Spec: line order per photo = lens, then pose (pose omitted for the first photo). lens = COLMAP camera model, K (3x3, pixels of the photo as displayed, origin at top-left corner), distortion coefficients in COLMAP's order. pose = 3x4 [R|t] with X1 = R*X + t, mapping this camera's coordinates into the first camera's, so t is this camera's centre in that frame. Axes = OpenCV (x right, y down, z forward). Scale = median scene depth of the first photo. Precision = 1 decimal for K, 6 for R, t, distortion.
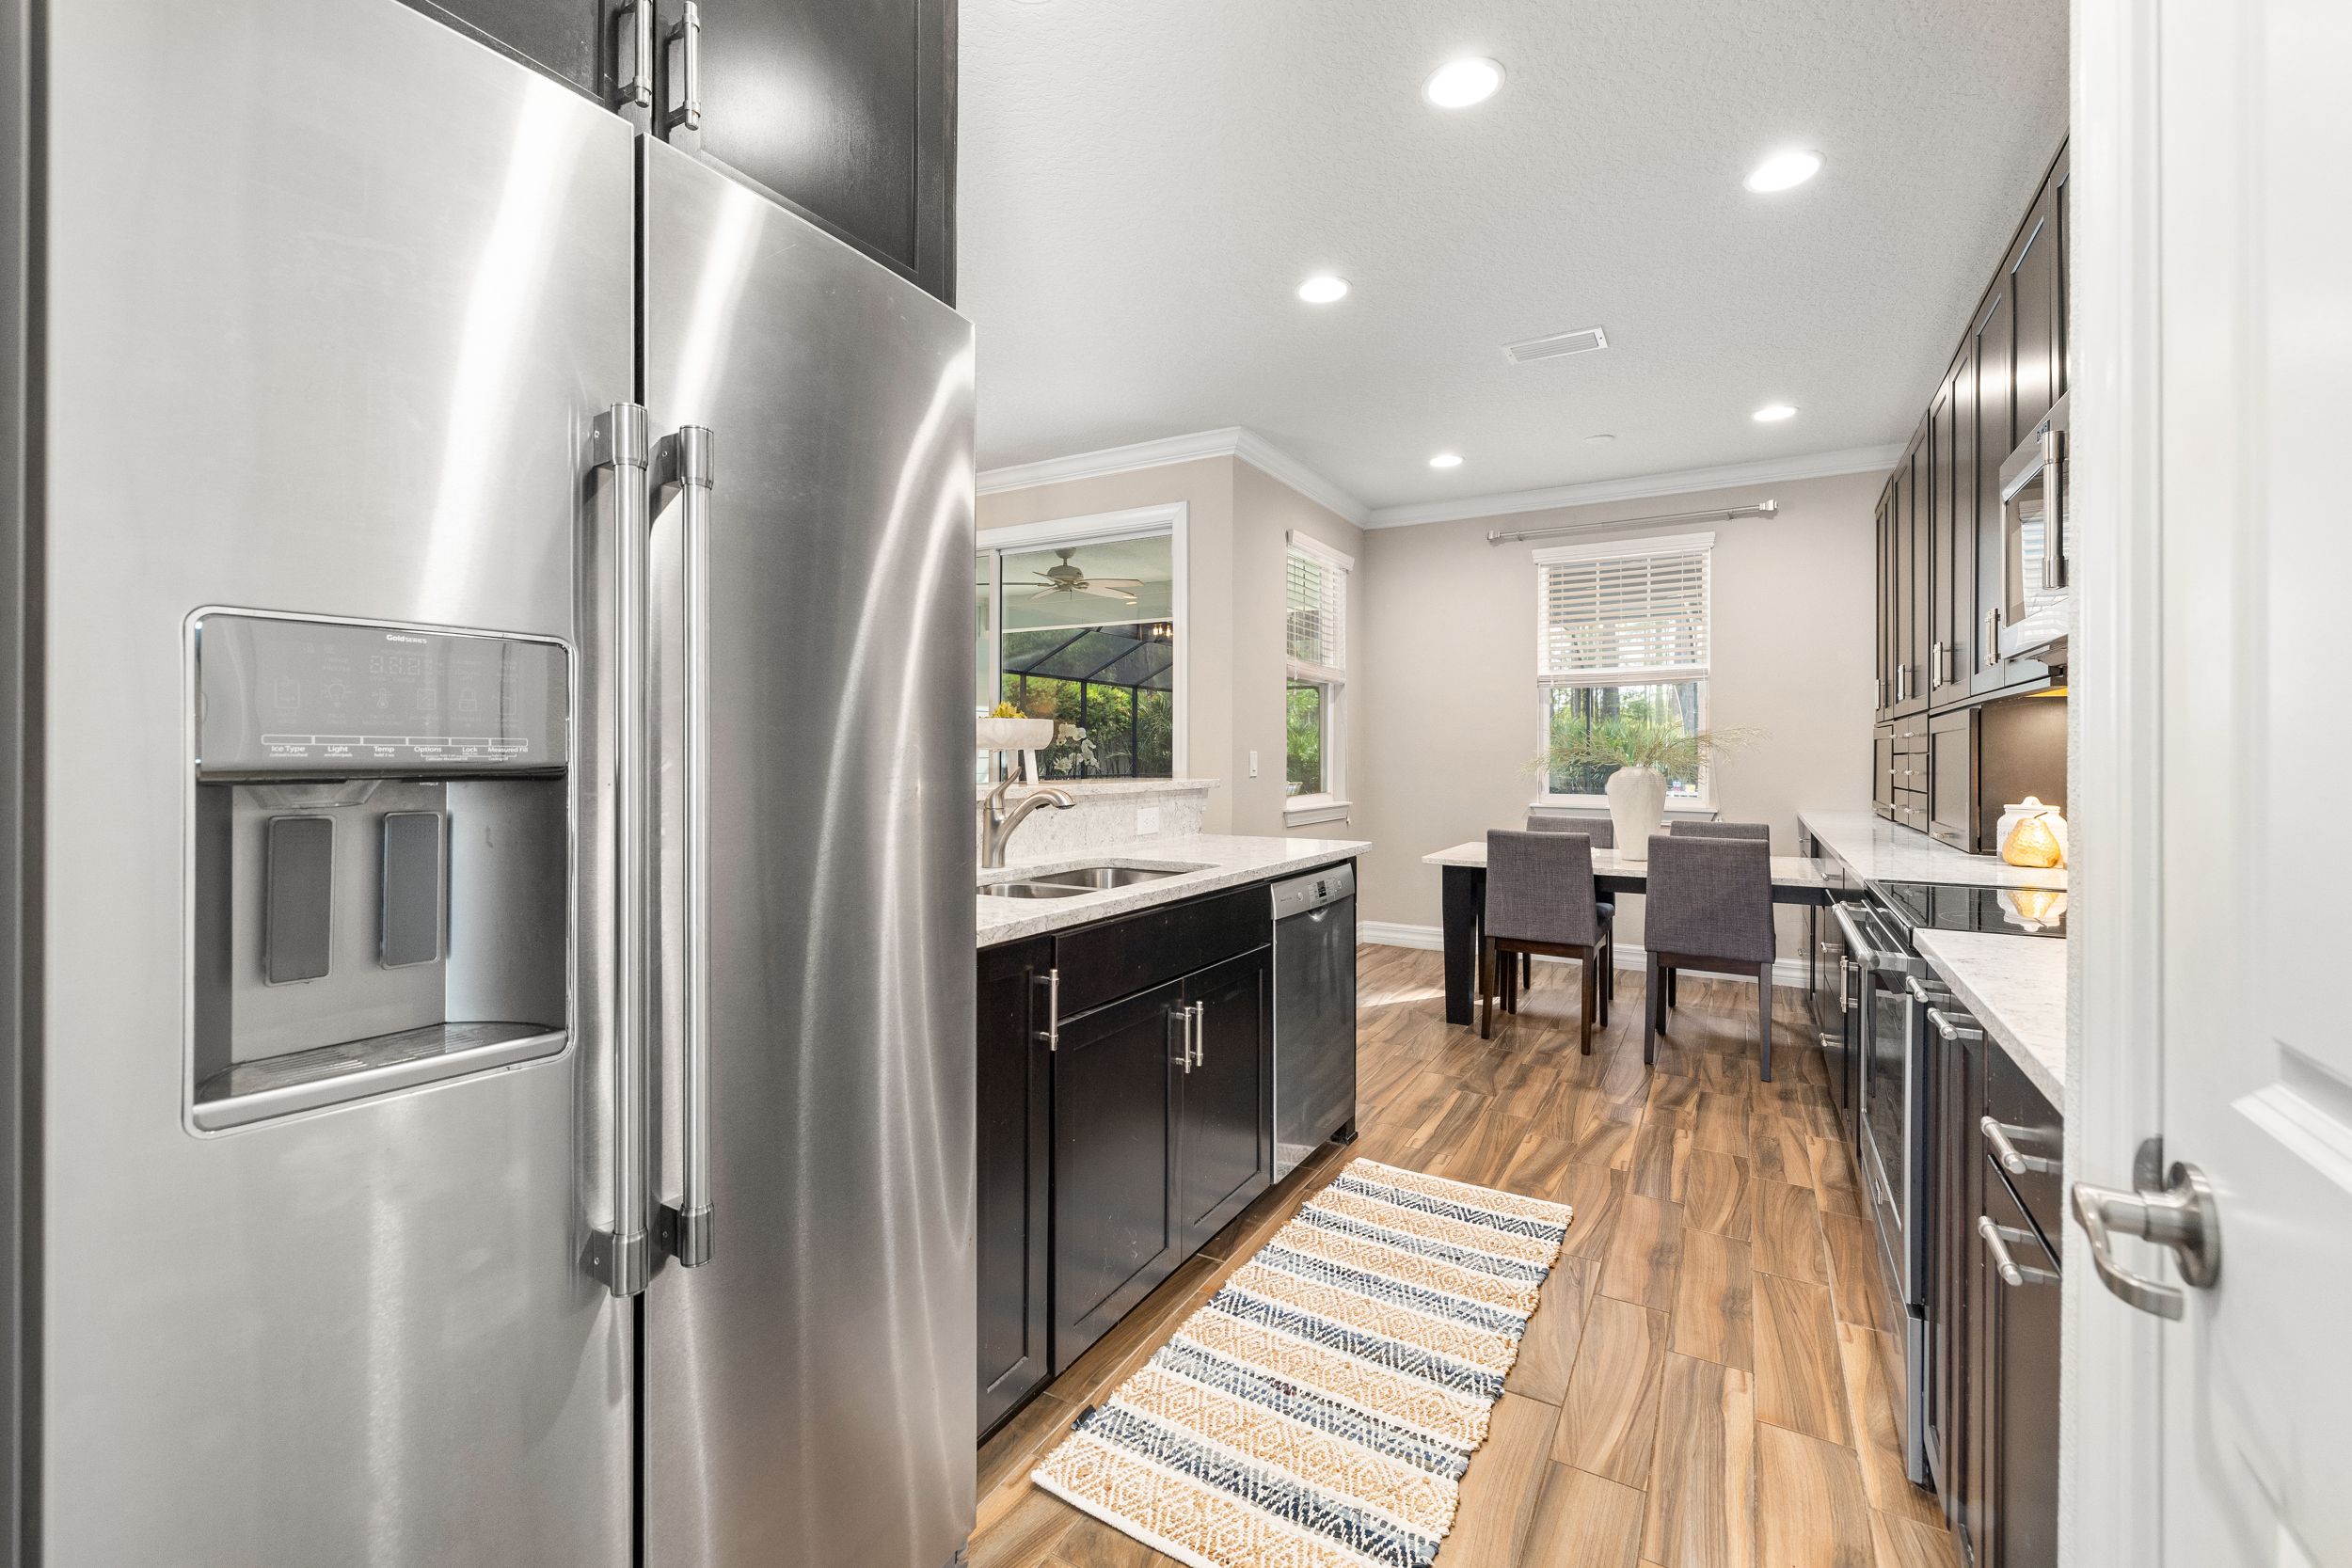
lens RADIAL K [[987.8, 0, 1181.8], [0, 987.8, 747.7], [0, 0, 1]] dist [0.000155, -0.000407]
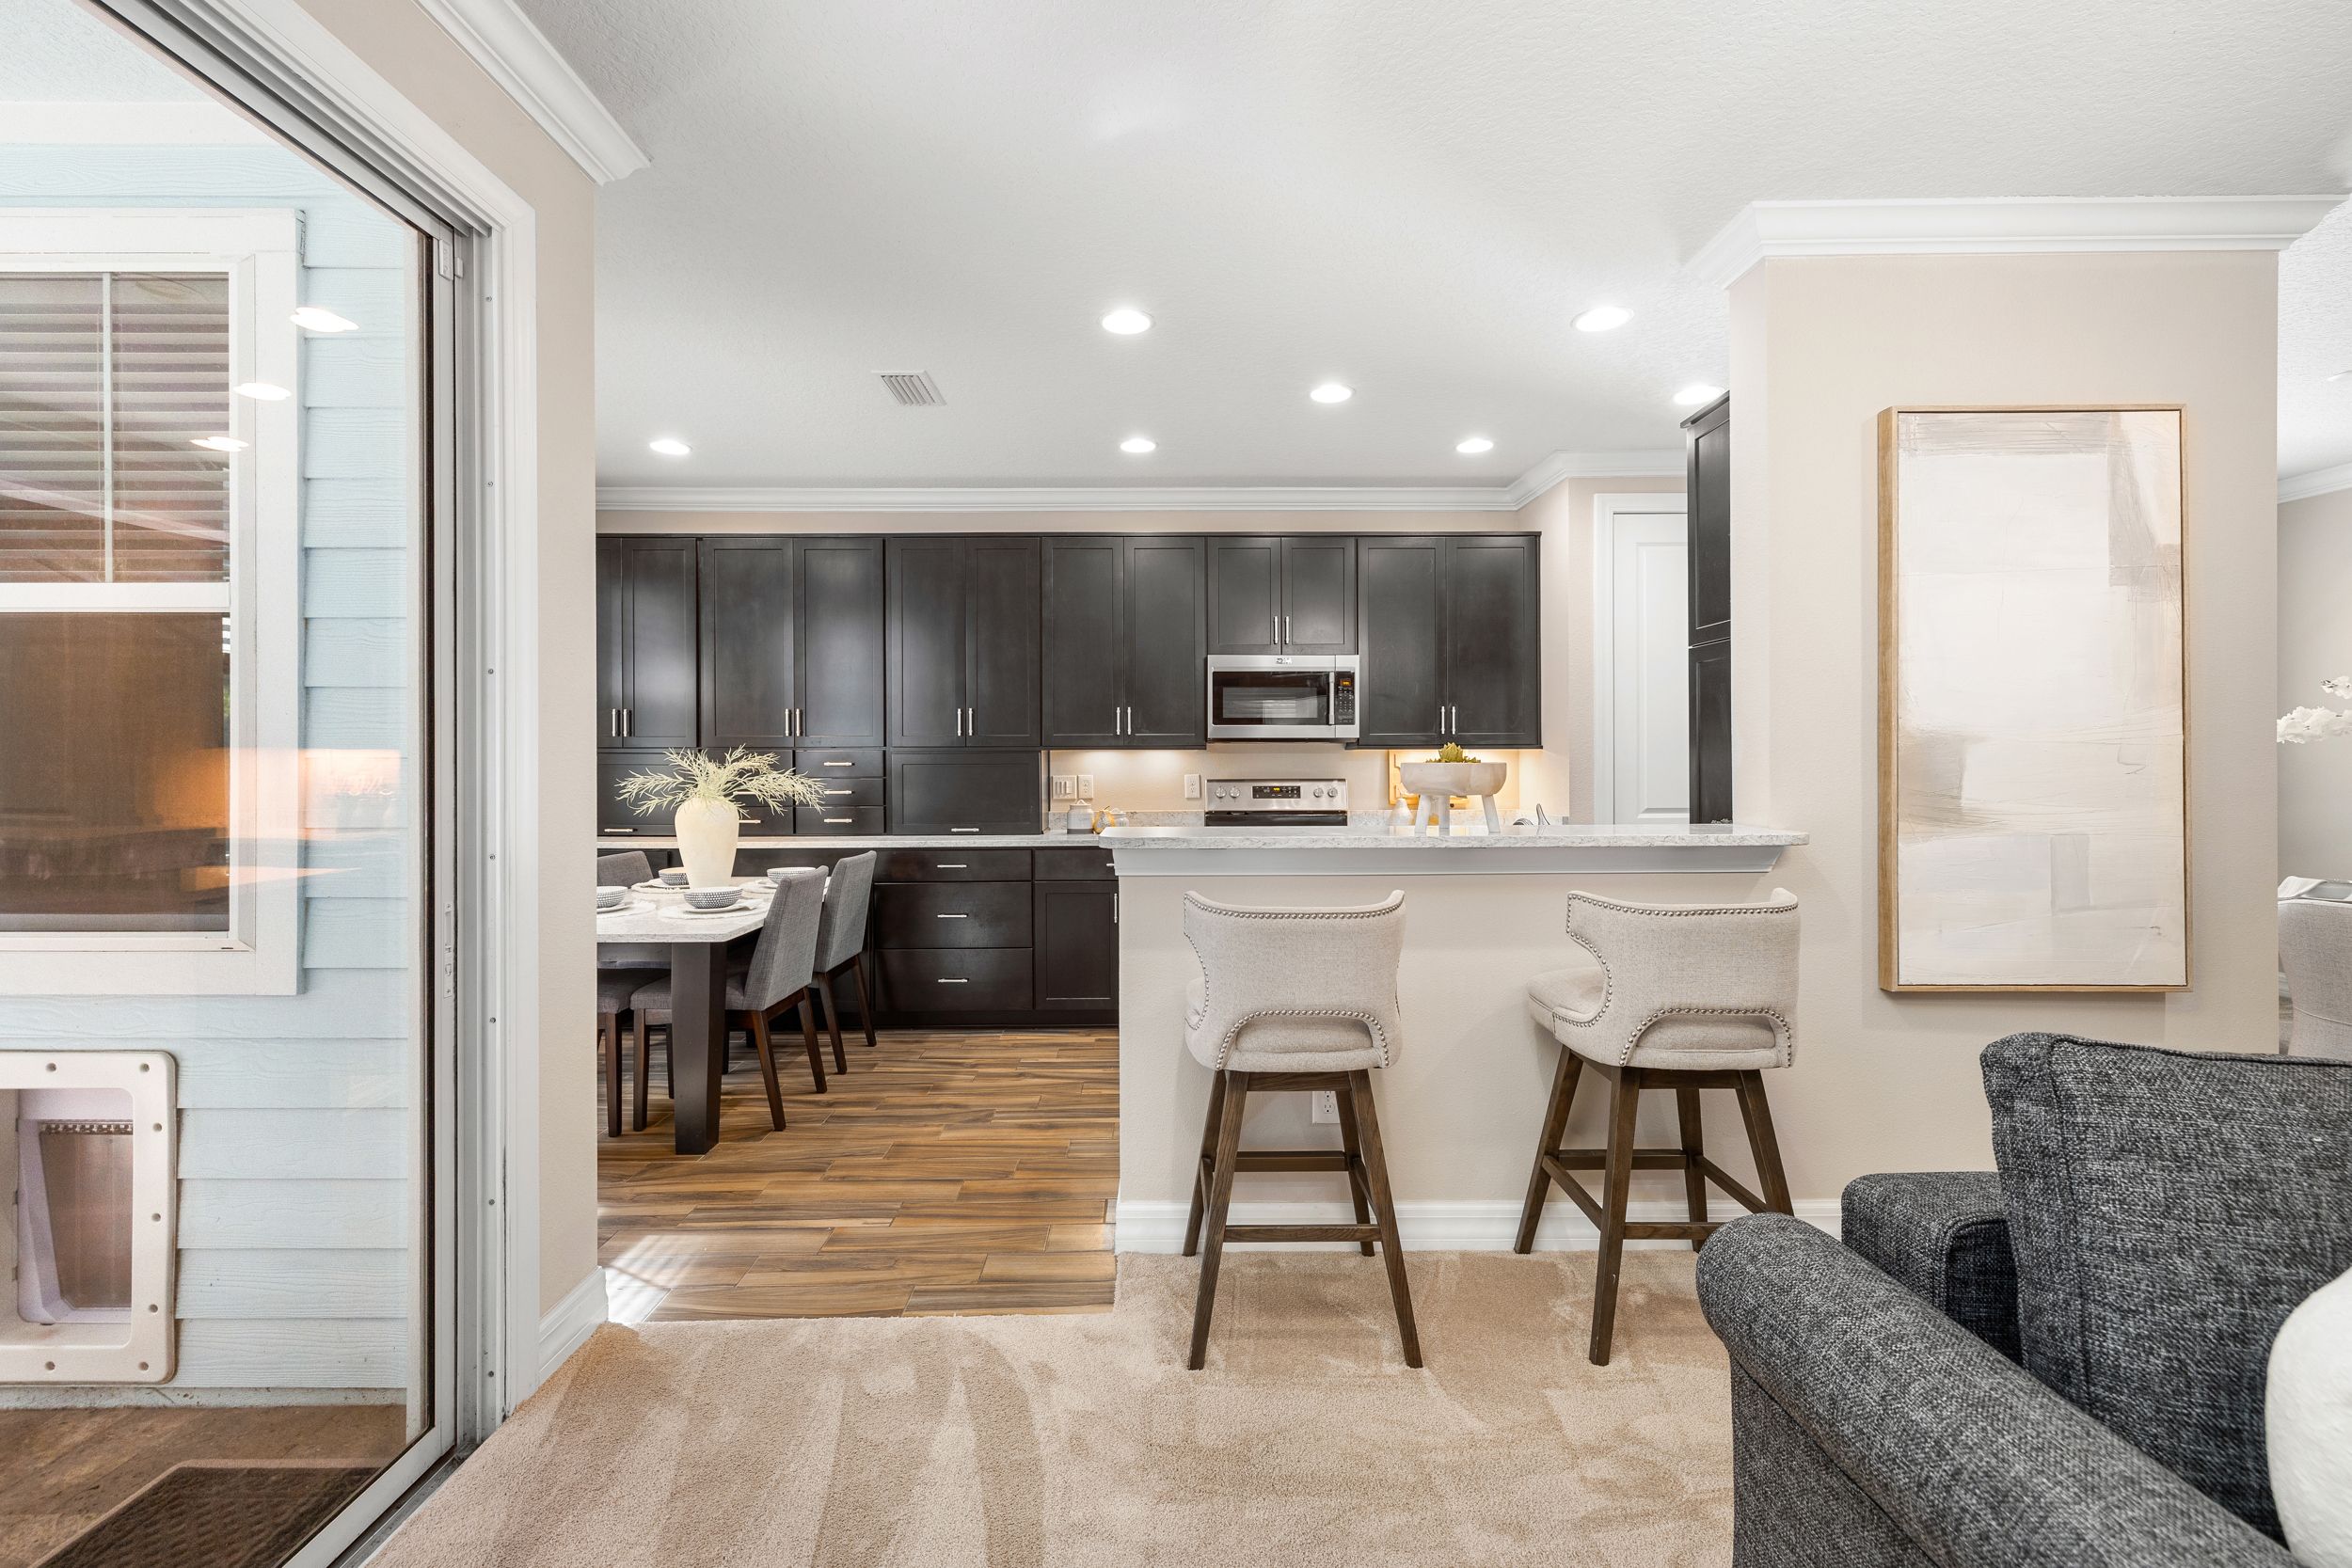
lens RADIAL K [[987.8, 0, 1165.0], [0, 987.8, 763.8], [0, 0, 1]] dist [0.000155, -0.000407]
pose [[-0.486977, -0.007387, 0.873384, -1.048545], [-0.007379, 0.999963, 0.004343, -0.037564], [-0.873384, -0.004330, -0.487014, 2.034498]]
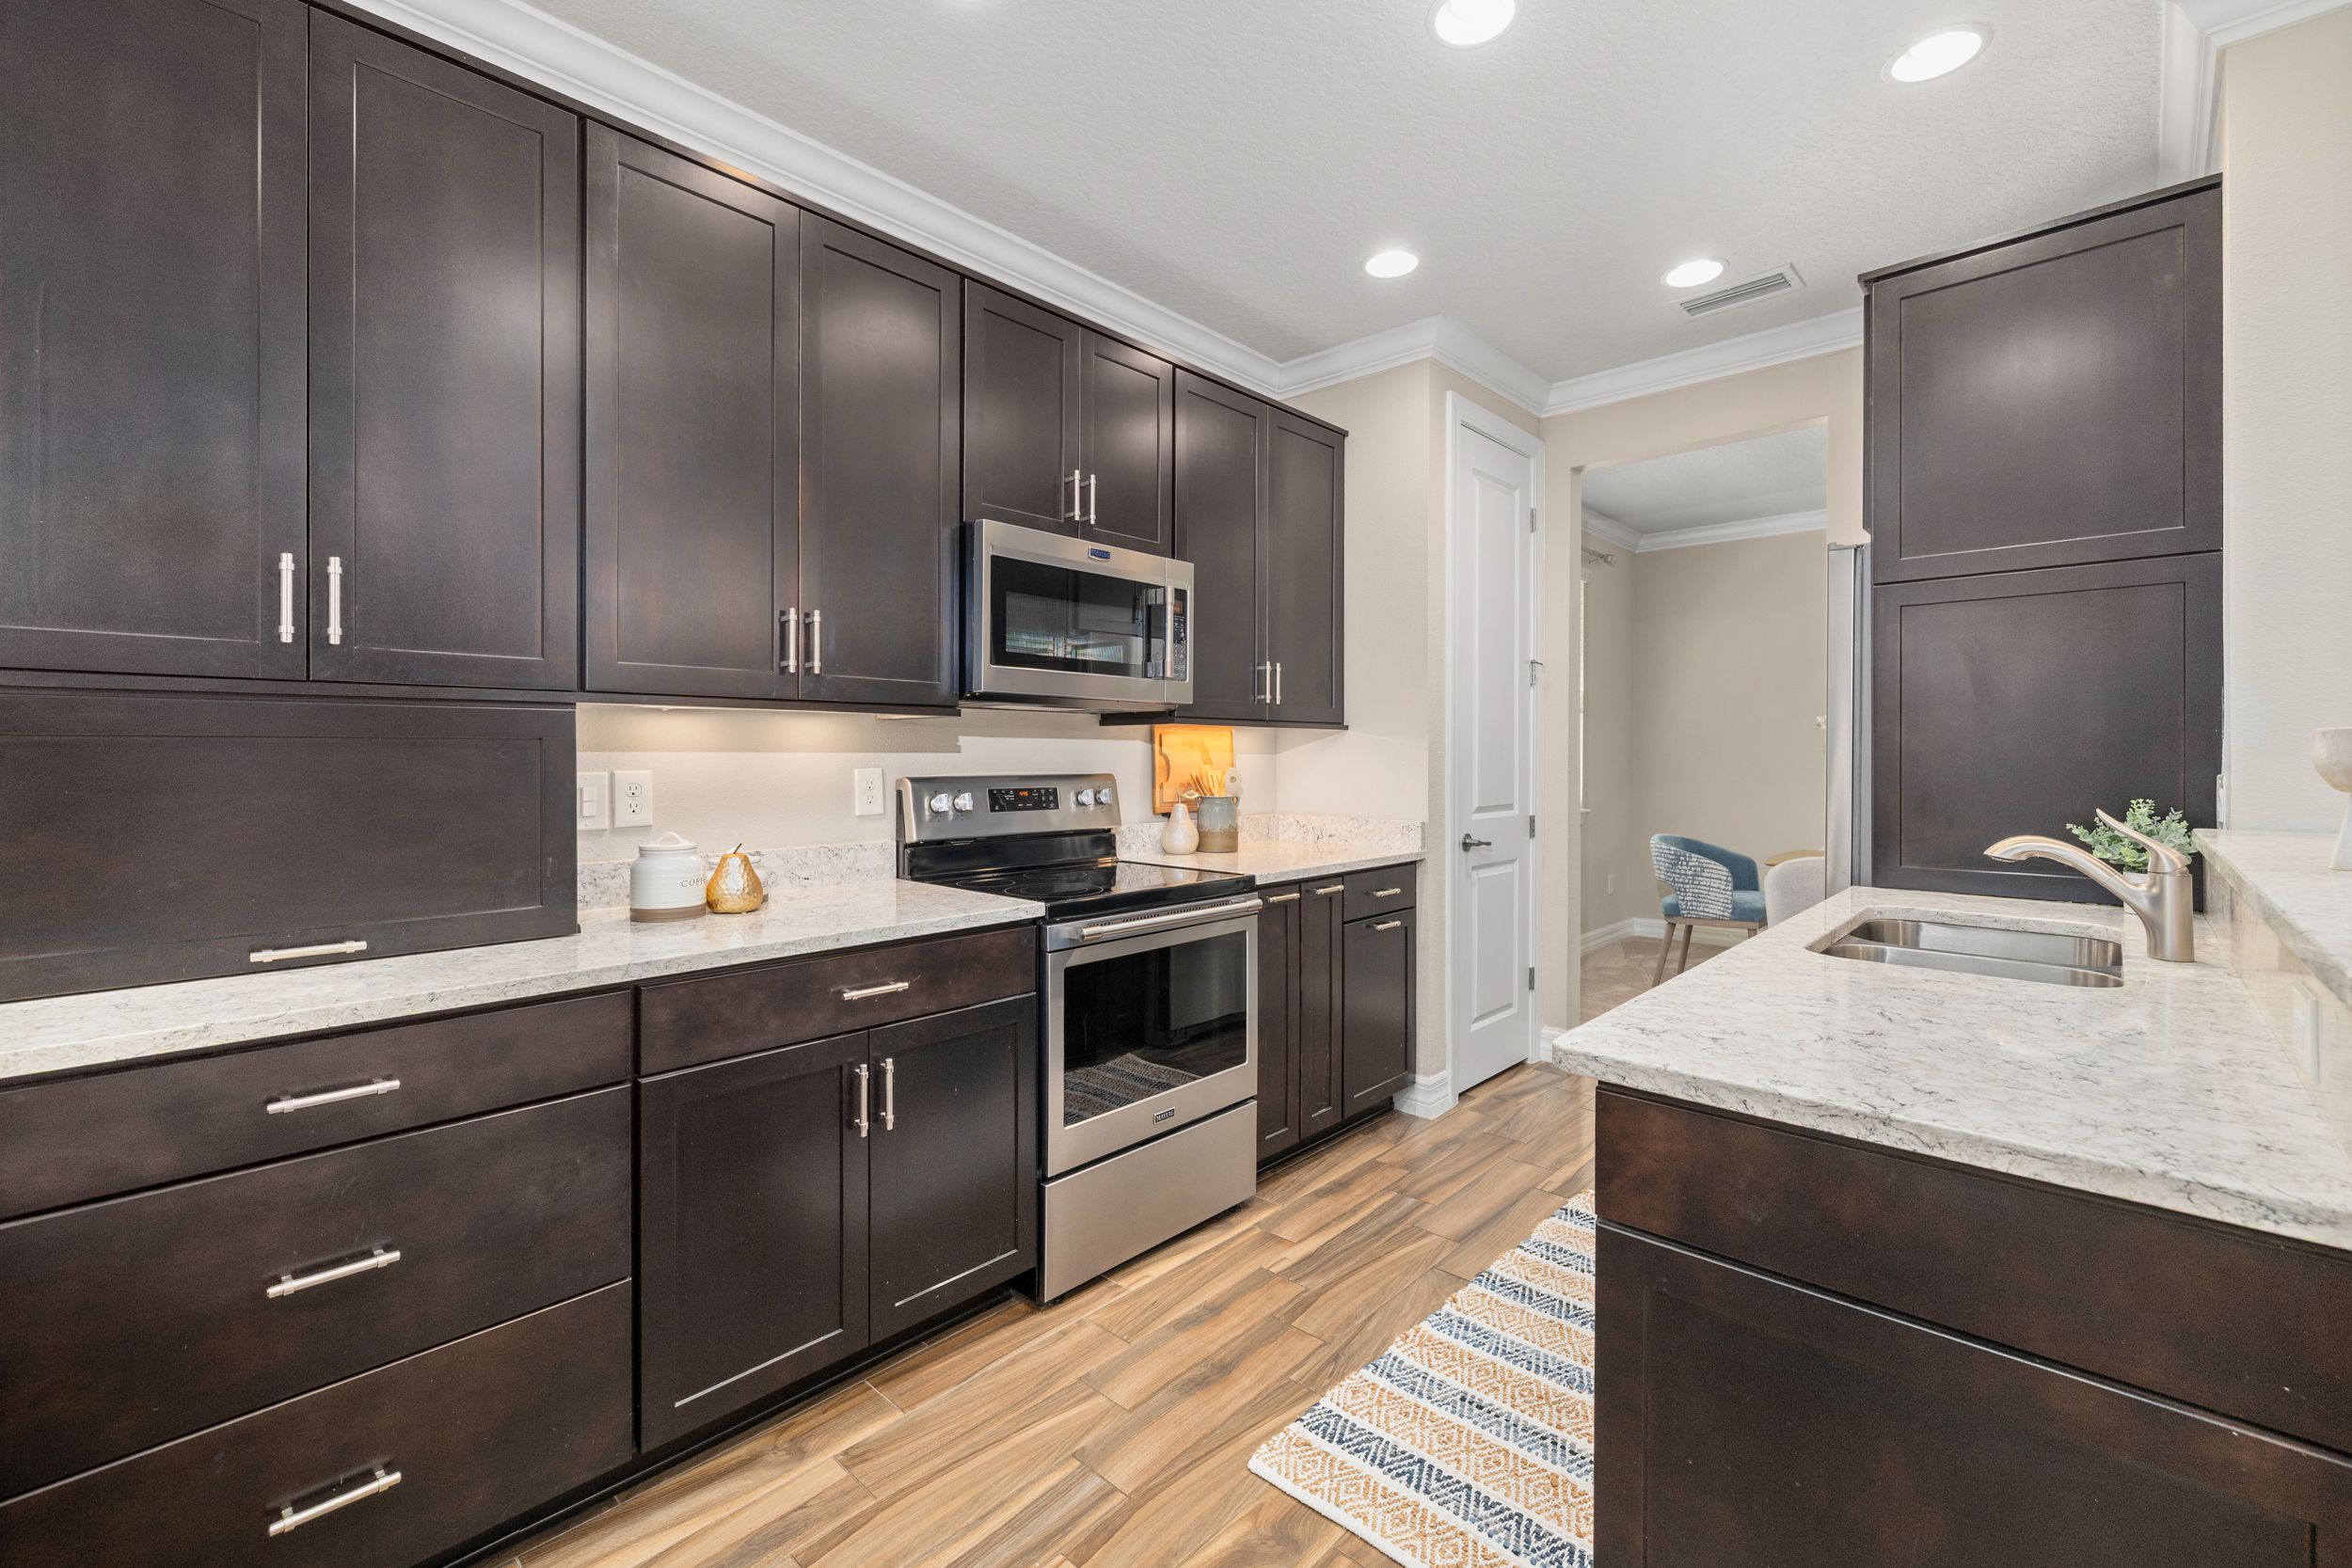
lens RADIAL K [[987.8, 0, 1165.6], [0, 987.8, 768.5], [0, 0, 1]] dist [0.000155, -0.000407]
pose [[-0.969479, -0.011927, 0.244885, 0.325005], [-0.010147, 0.999912, 0.008530, -0.015546], [-0.244965, 0.005785, -0.969515, 1.865169]]
